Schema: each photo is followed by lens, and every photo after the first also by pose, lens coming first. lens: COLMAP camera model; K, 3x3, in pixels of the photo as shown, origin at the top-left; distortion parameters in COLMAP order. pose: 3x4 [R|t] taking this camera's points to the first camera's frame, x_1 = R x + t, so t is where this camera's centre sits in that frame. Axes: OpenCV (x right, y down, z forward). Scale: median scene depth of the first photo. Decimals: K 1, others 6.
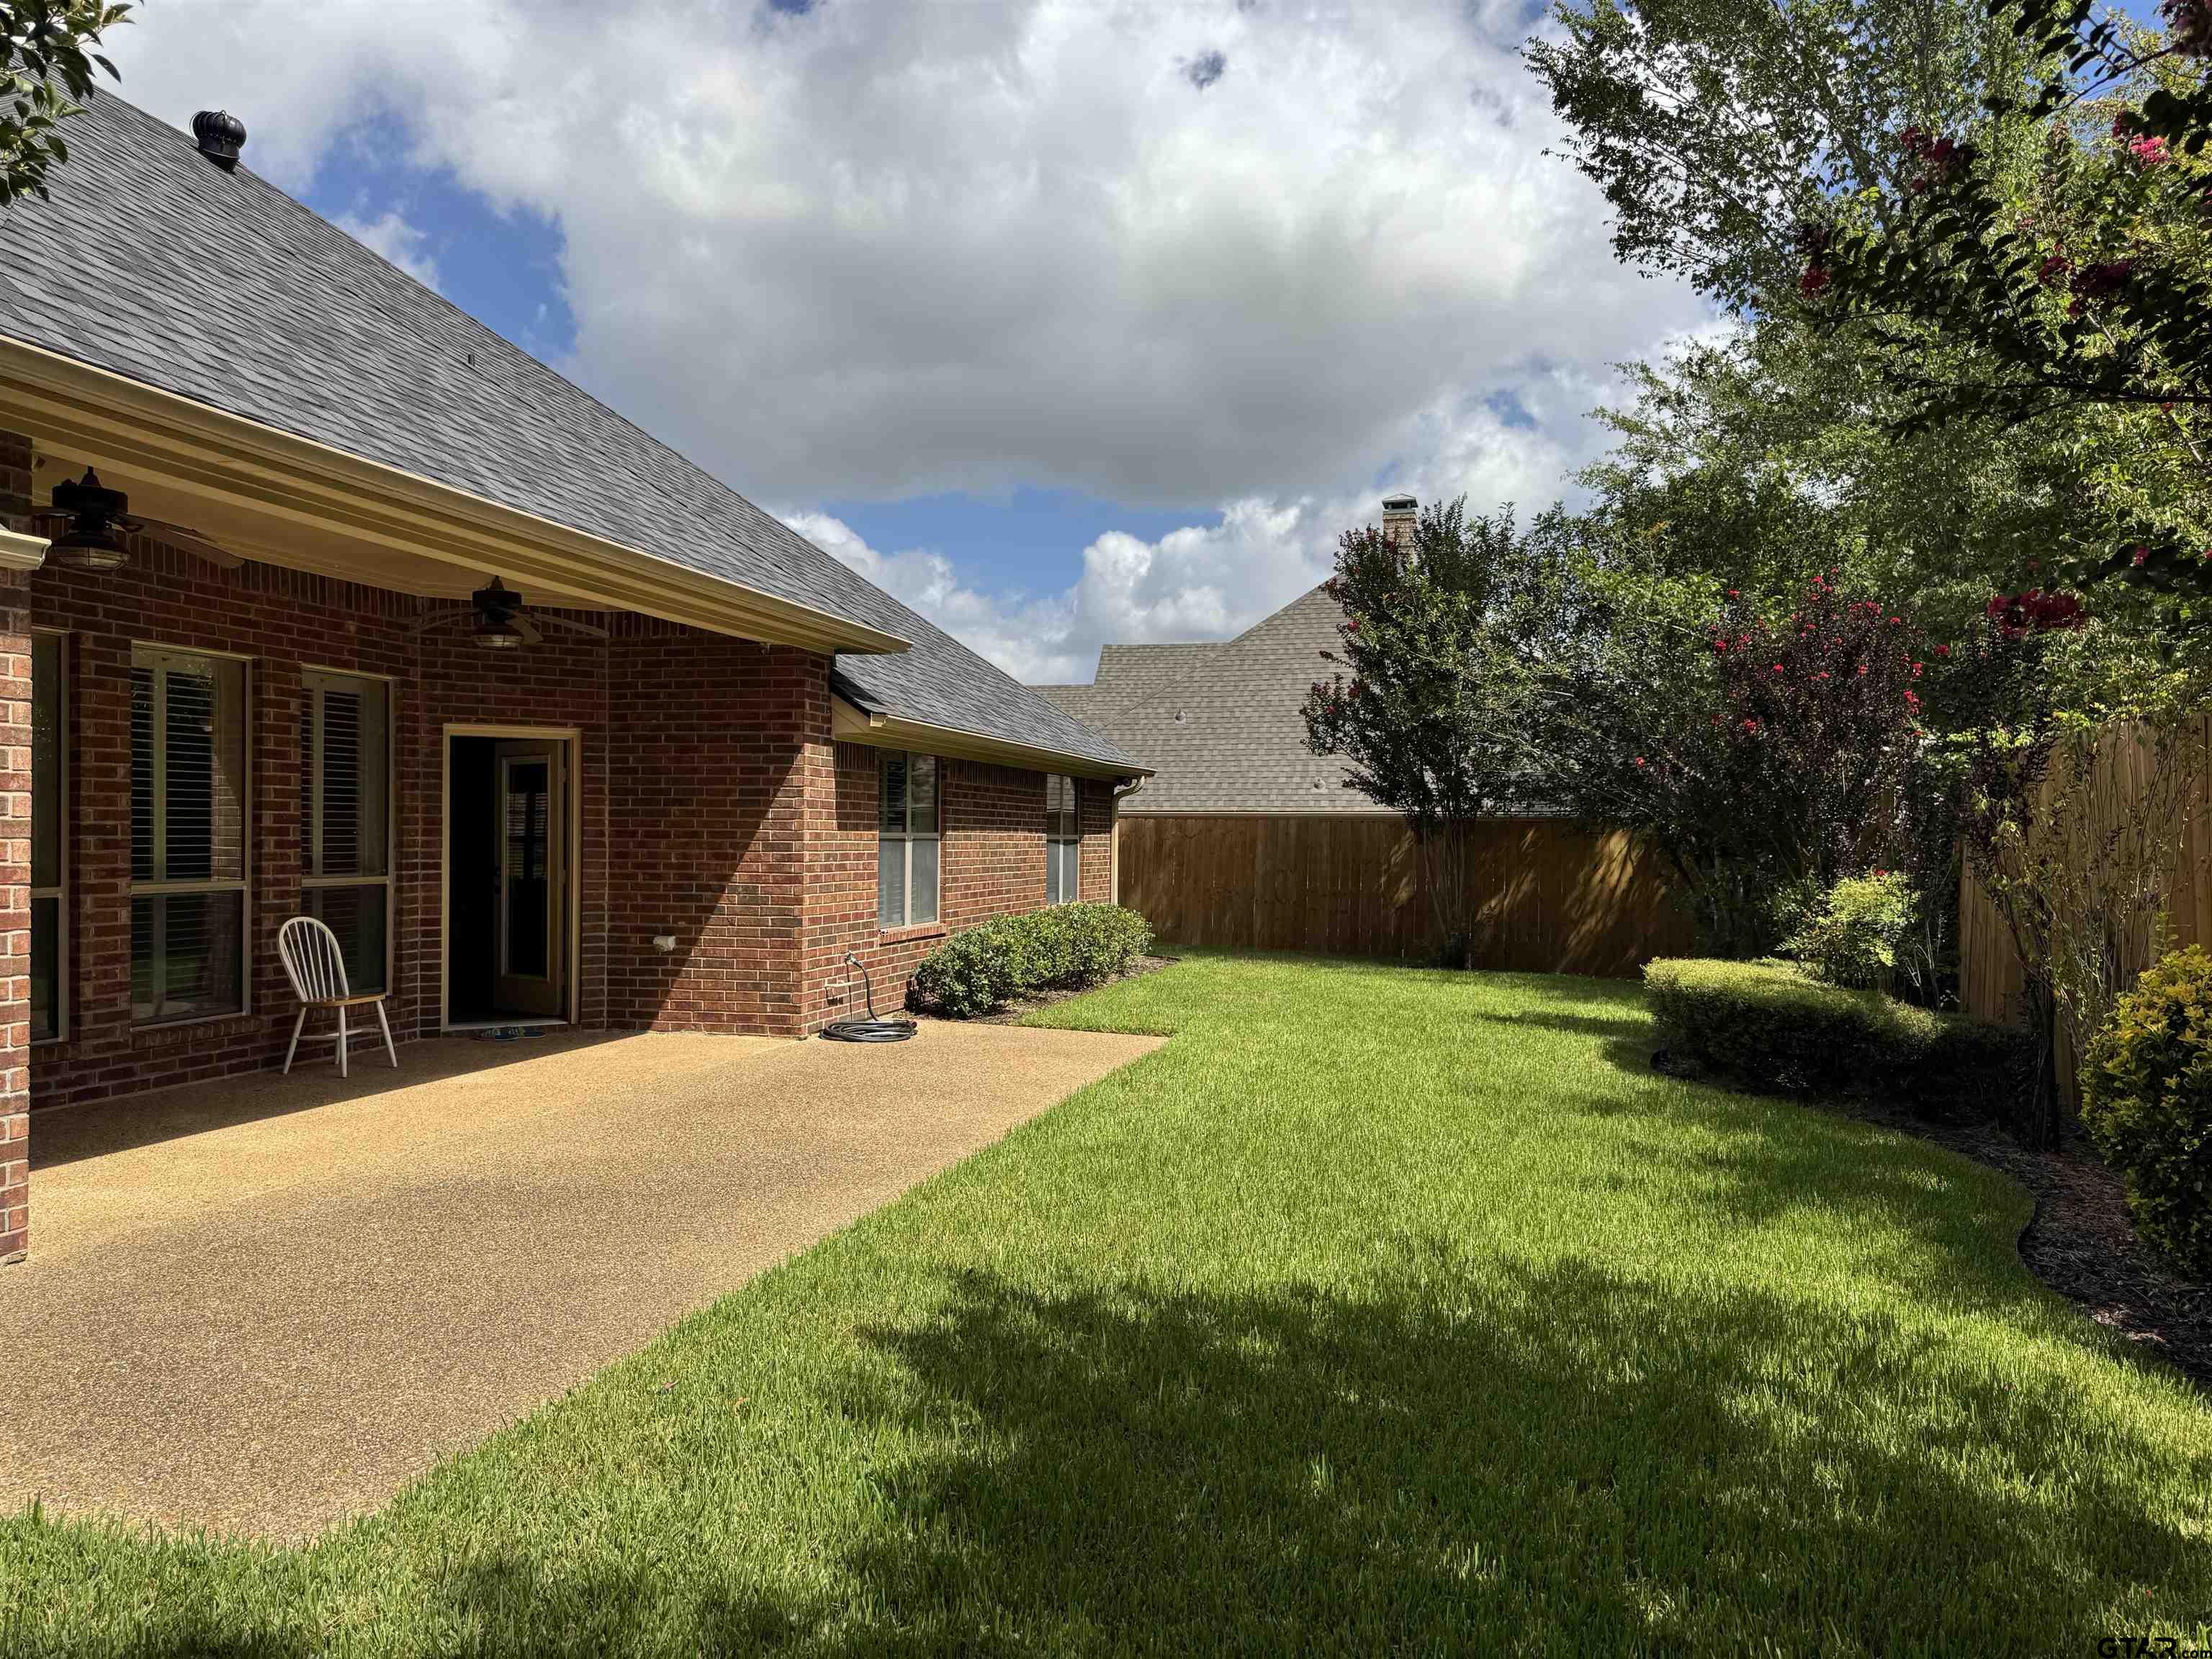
lens RADIAL K [[1549.8, 0, 1105.9], [0, 1549.8, 835.2], [0, 0, 1]] dist [0.052666, -0.012086]
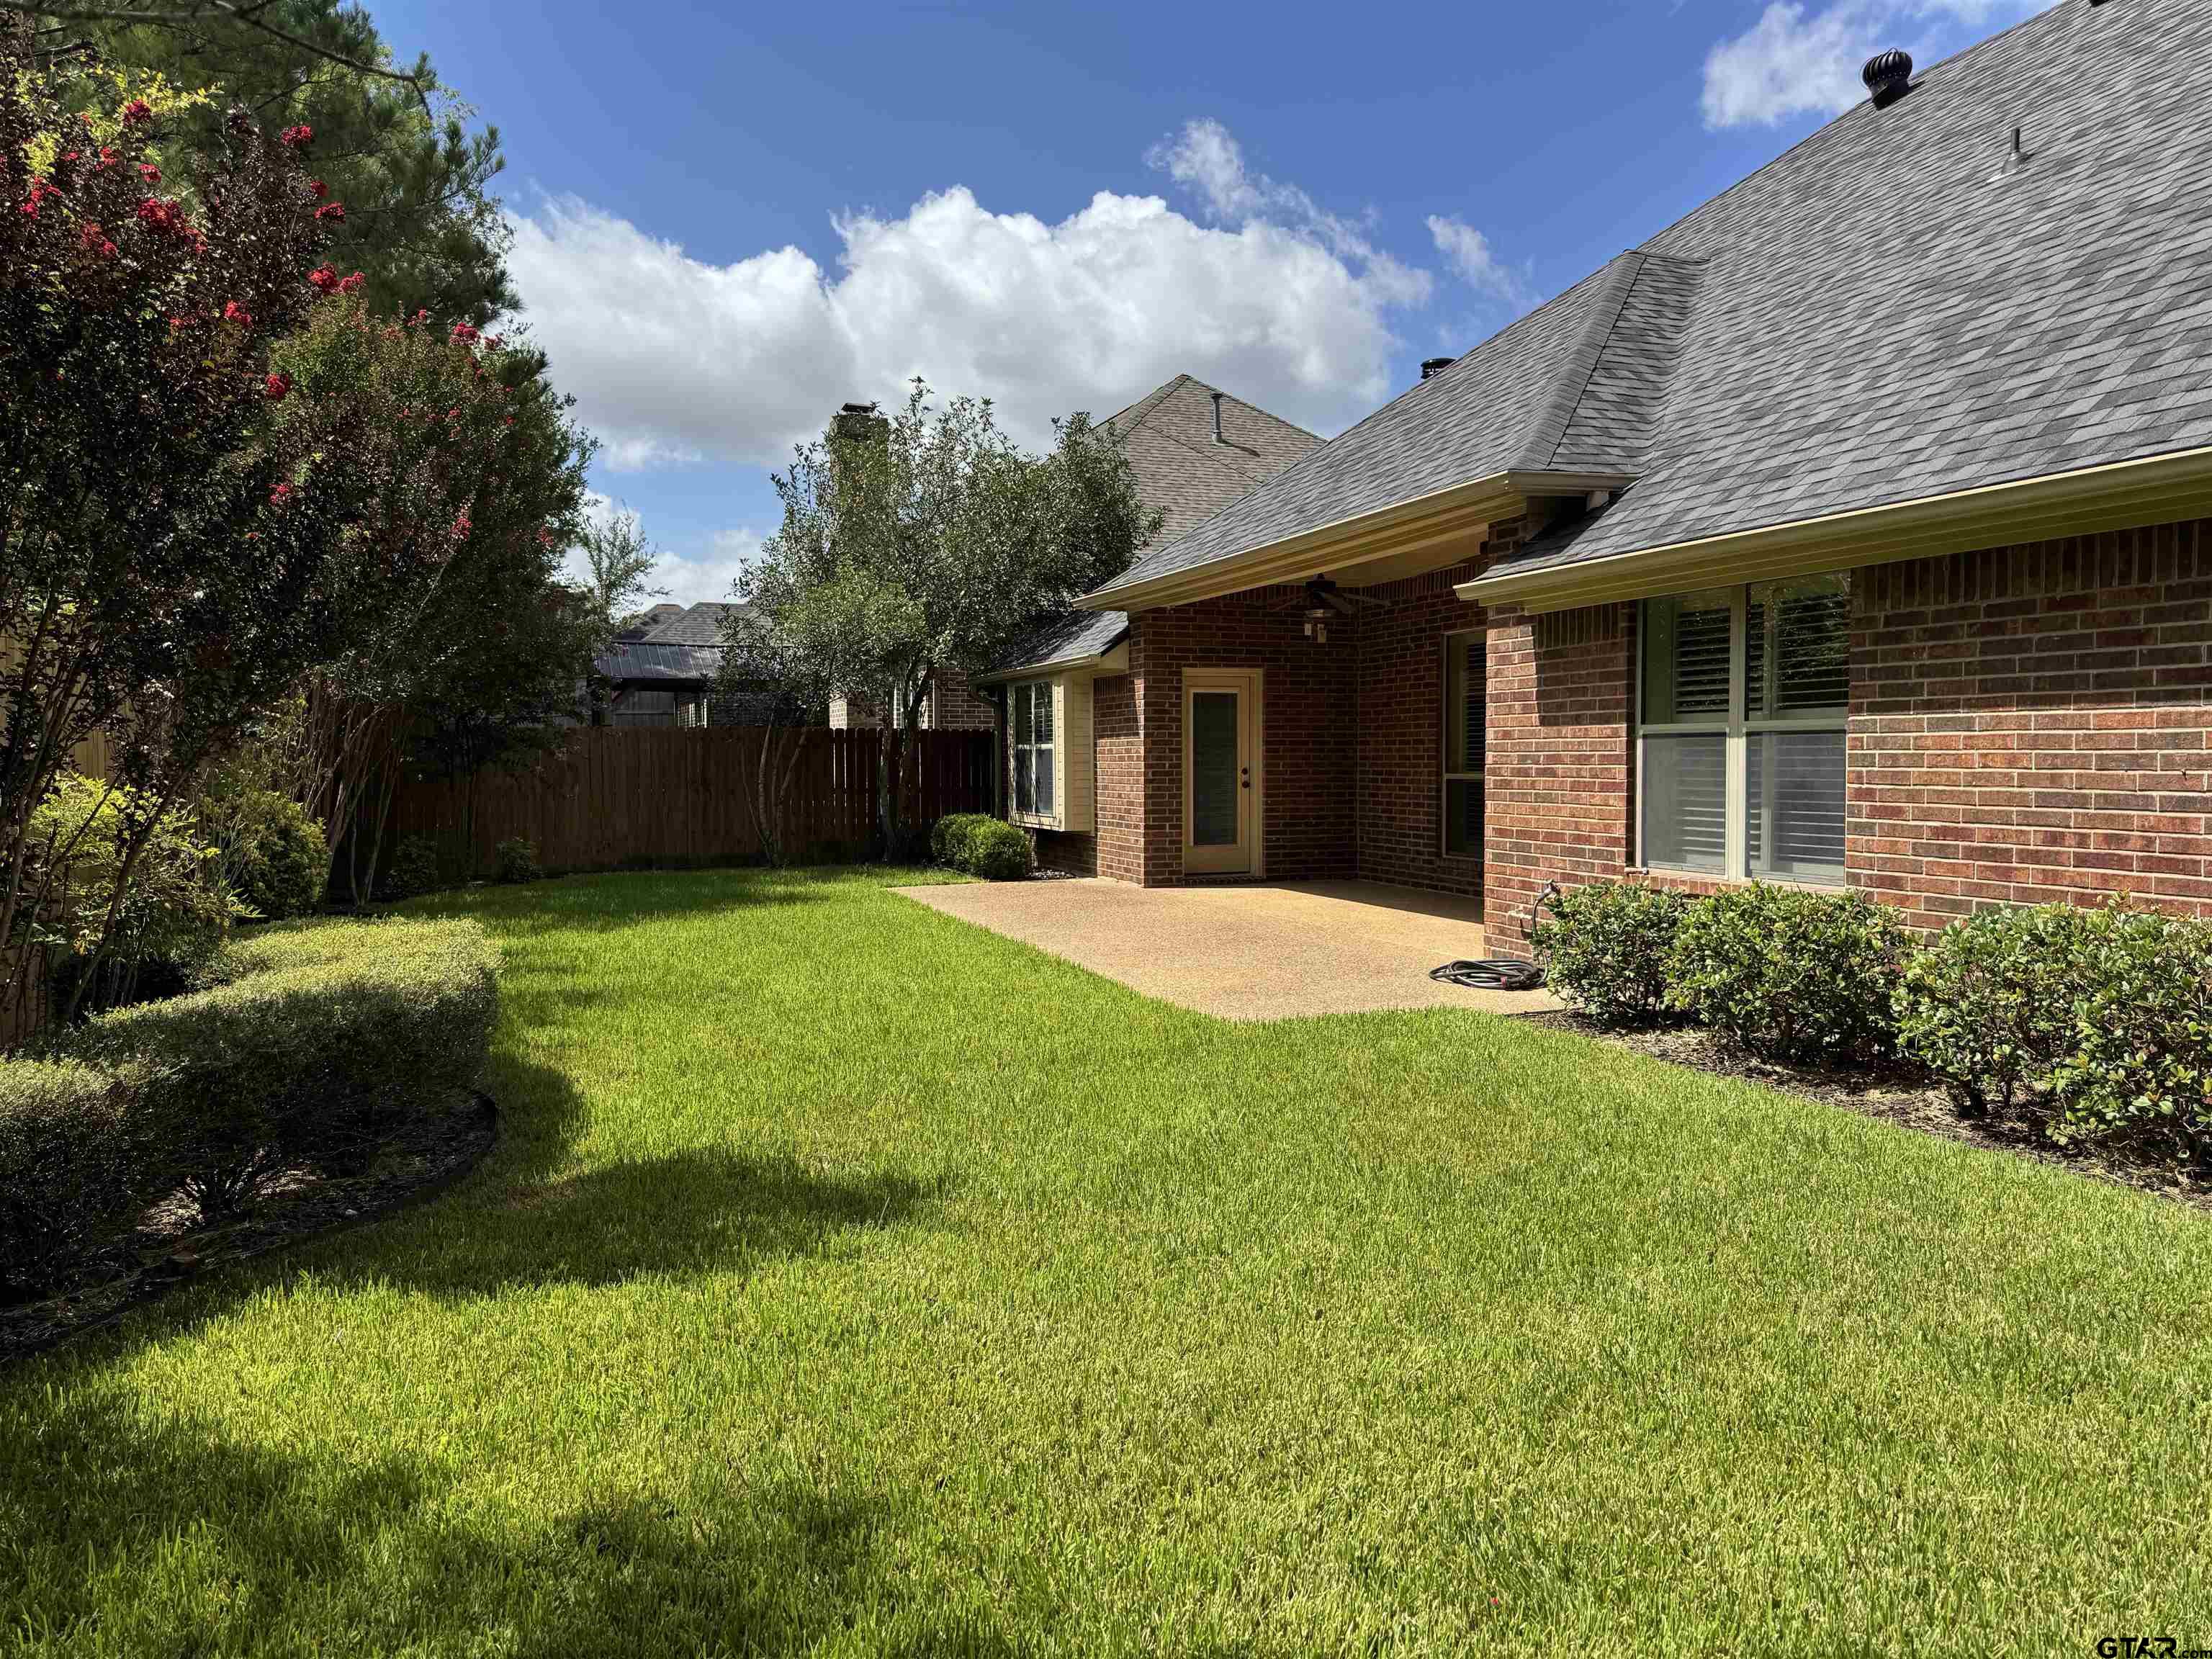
lens RADIAL K [[1549.8, 0, 1105.1], [0, 1549.8, 827.9], [0, 0, 1]] dist [0.052666, -0.012086]
pose [[-0.839704, 0.046781, -0.541025, 0.456381], [0.023930, 0.998502, 0.049196, 0.004328], [0.542516, 0.028364, -0.839566, 1.564257]]
